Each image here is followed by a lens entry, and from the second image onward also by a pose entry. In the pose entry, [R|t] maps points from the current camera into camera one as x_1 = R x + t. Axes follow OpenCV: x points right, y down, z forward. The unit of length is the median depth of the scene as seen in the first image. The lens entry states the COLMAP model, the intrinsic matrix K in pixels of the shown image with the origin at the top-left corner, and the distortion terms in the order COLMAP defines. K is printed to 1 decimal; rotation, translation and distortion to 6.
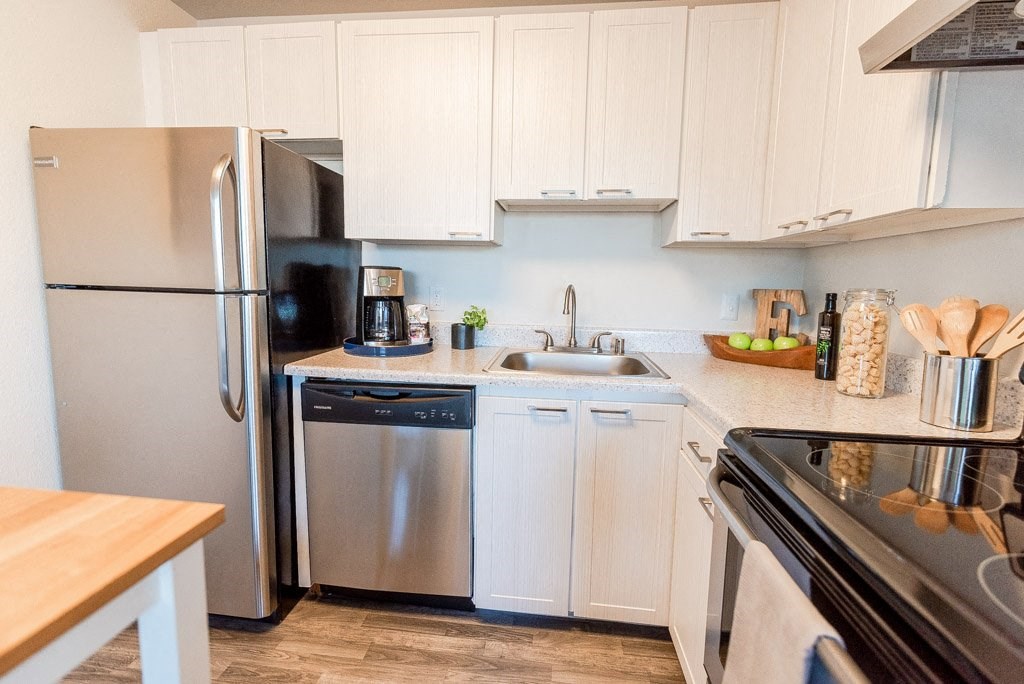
lens RADIAL K [[446.5, 0, 511.5], [0, 446.5, 331.3], [0, 0, 1]] dist [-0.003012, -0.000078]
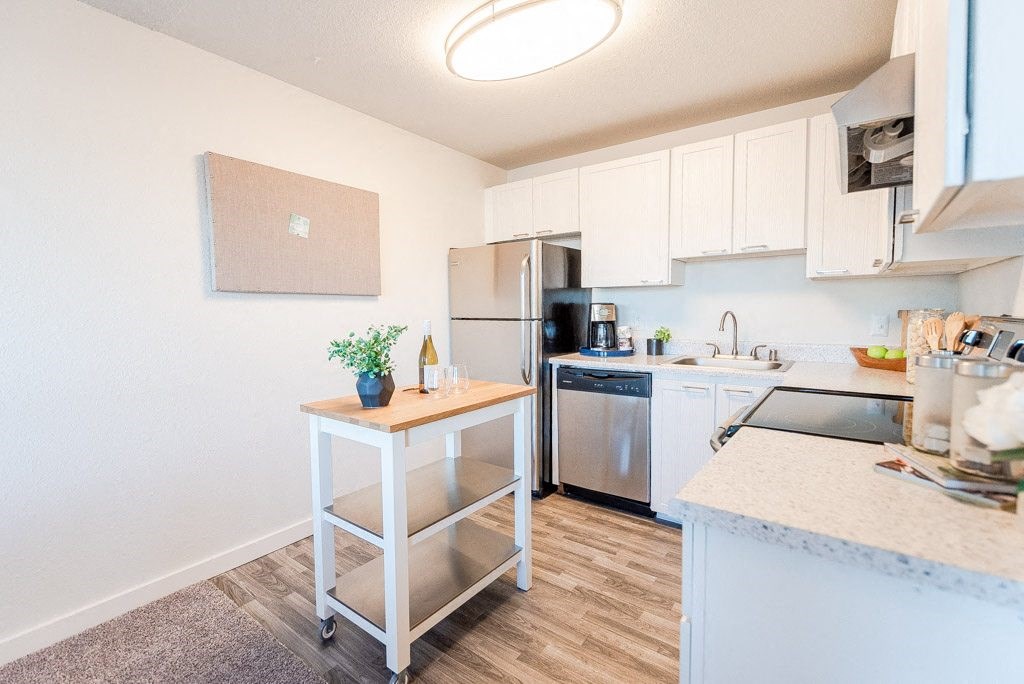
lens RADIAL K [[451.5, 0, 512.0], [0, 451.5, 342.0], [0, 0, 1]] dist [0.000983, 0.000150]
pose [[0.866136, 0.006188, -0.499771, 0.276168], [-0.026606, 0.999076, -0.033740, 0.069340], [0.499101, 0.042520, 0.865500, -0.655139]]
